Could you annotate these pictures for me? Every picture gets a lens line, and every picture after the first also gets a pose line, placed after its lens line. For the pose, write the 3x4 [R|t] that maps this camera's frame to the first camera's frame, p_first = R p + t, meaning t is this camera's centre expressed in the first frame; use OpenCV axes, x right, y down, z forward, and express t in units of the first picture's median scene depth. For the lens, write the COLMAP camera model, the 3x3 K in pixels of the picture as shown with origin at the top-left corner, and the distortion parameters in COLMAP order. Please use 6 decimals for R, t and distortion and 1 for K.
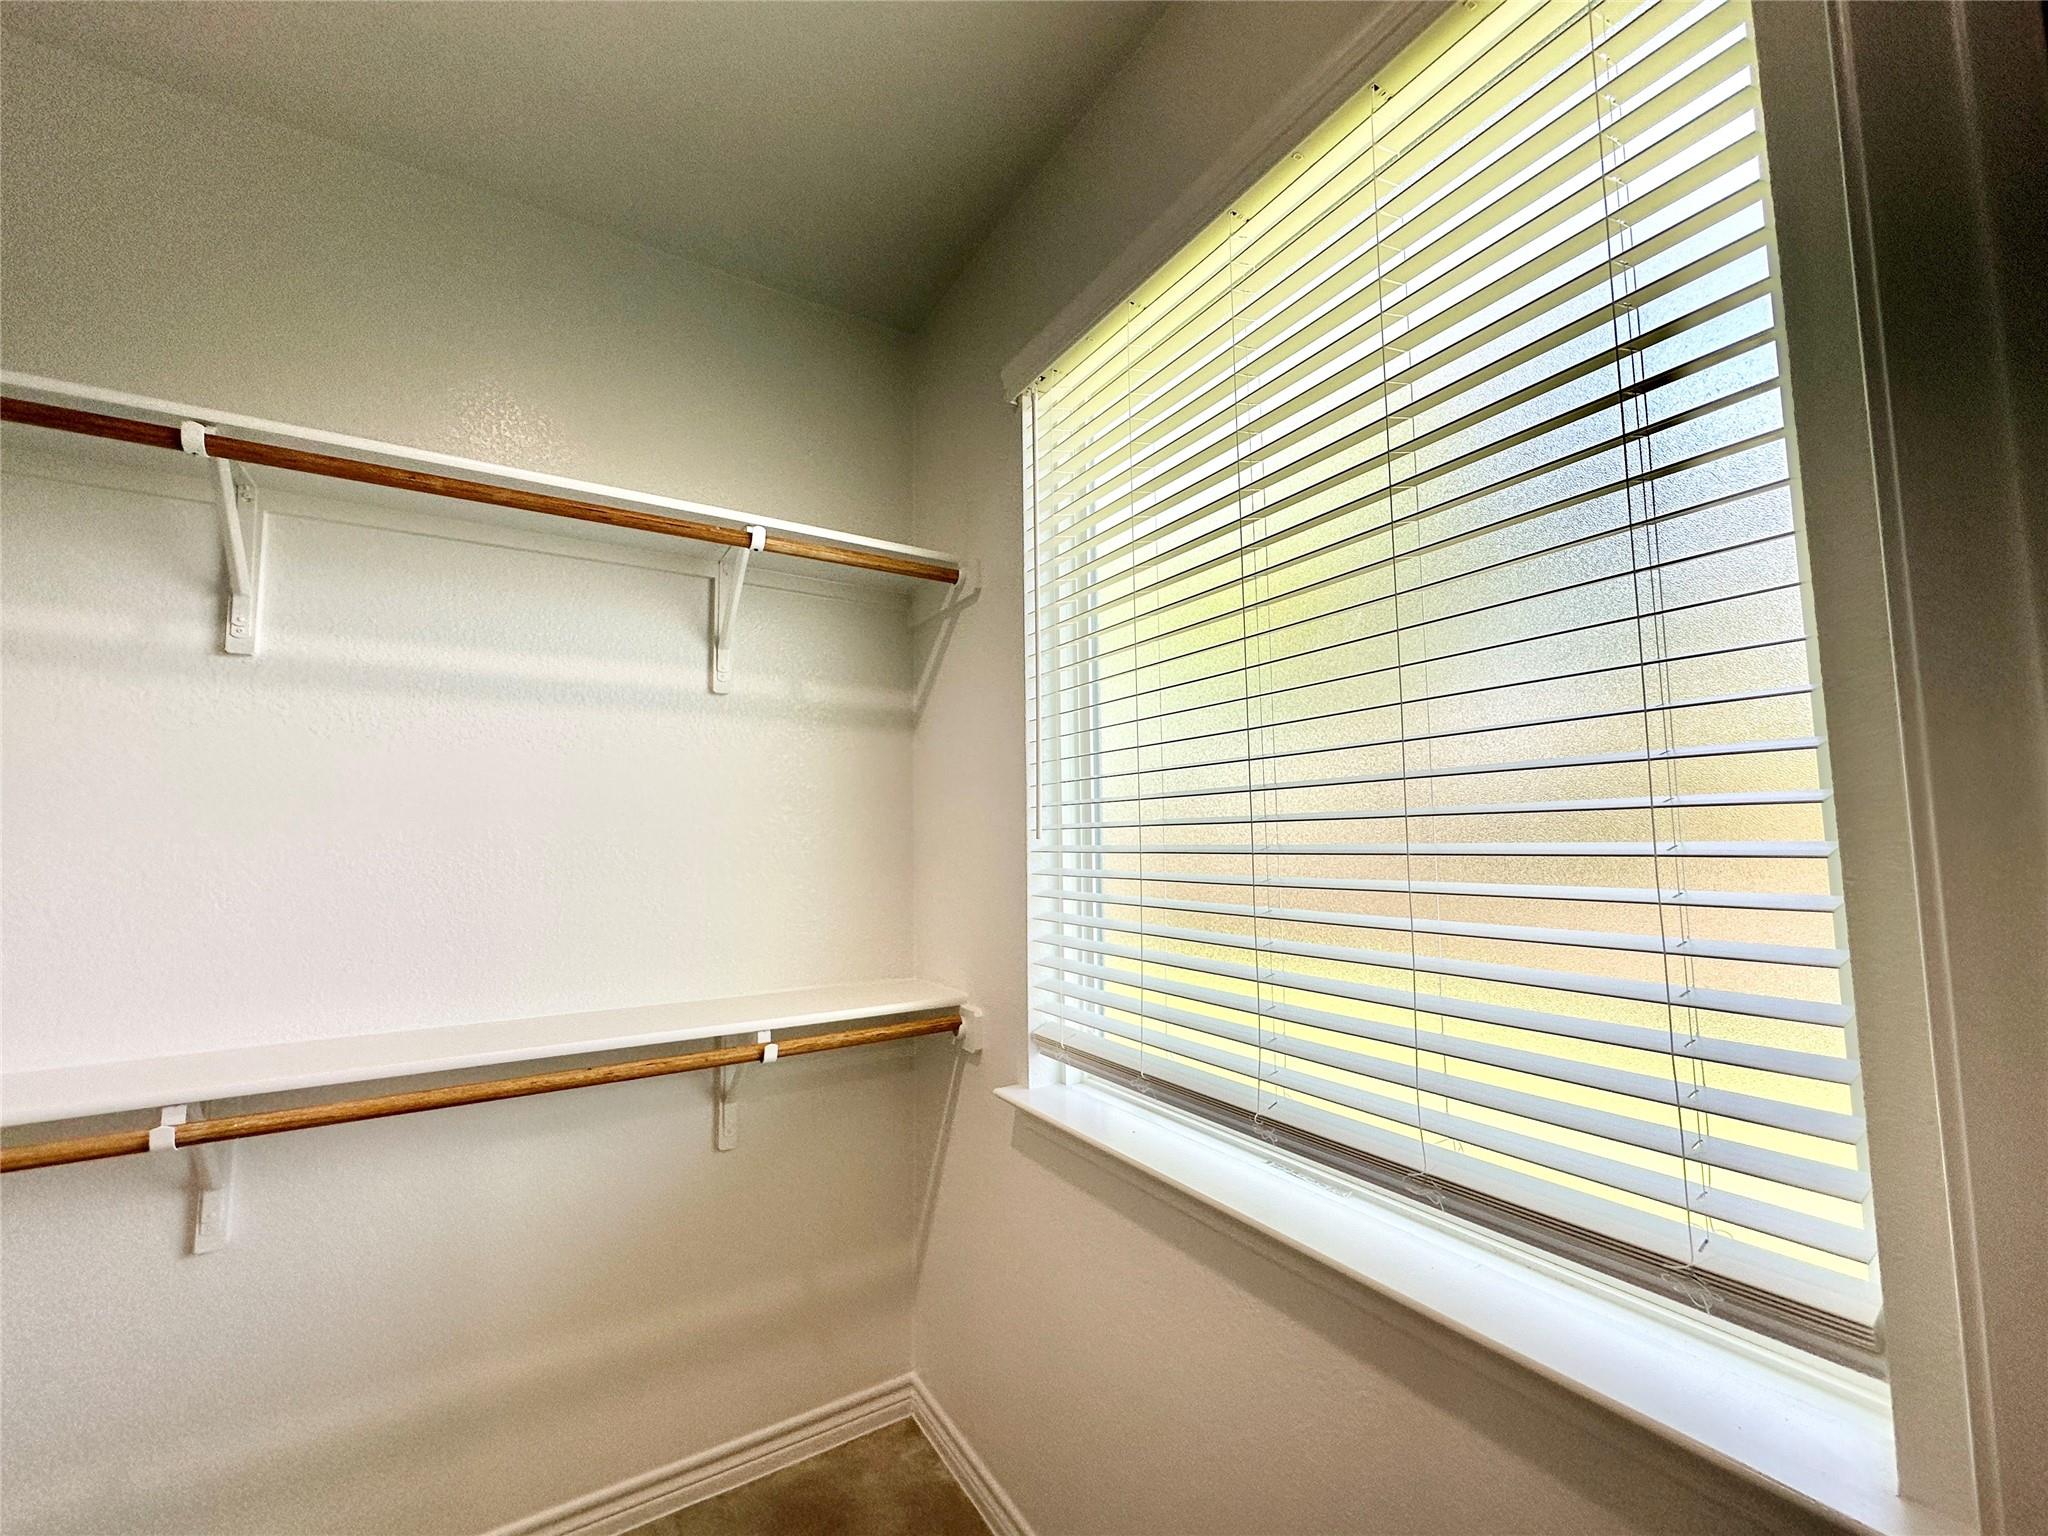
lens RADIAL K [[824.0, 0, 1018.6], [0, 824.0, 773.2], [0, 0, 1]] dist [-0.002061, -0.000049]
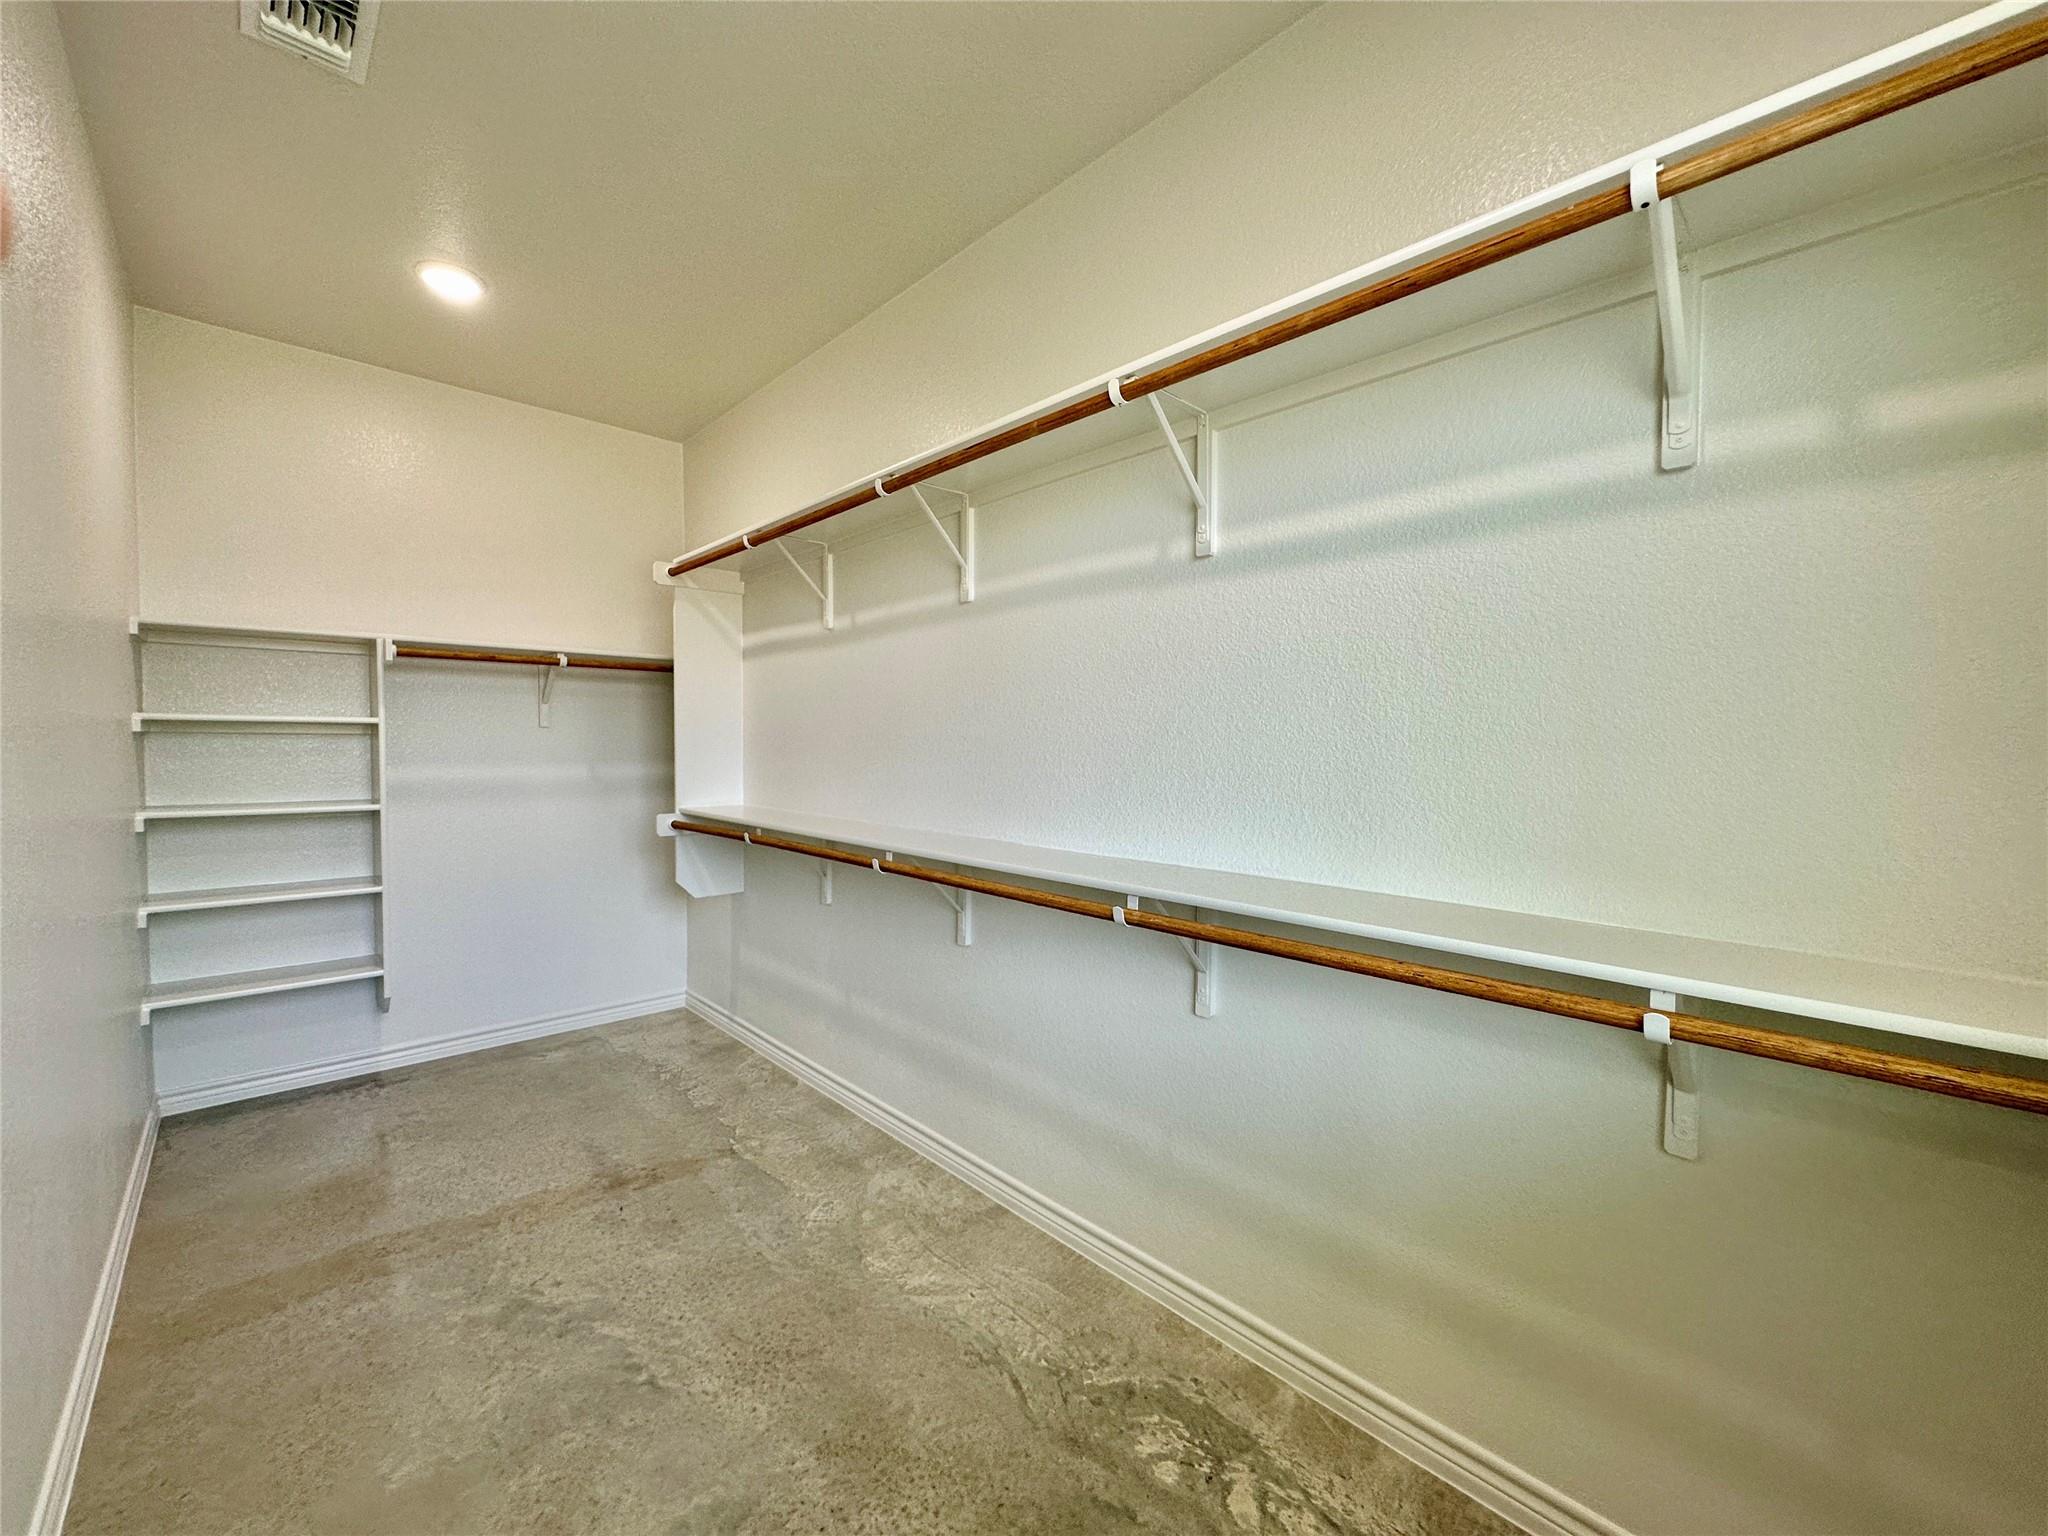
lens RADIAL K [[824.0, 0, 1019.5], [0, 824.0, 763.5], [0, 0, 1]] dist [-0.002061, -0.000049]
pose [[0.201070, 0.040944, -0.978721, 0.194293], [0.072495, 0.995764, 0.056550, 0.066768], [0.976891, -0.082322, 0.197250, 0.398516]]
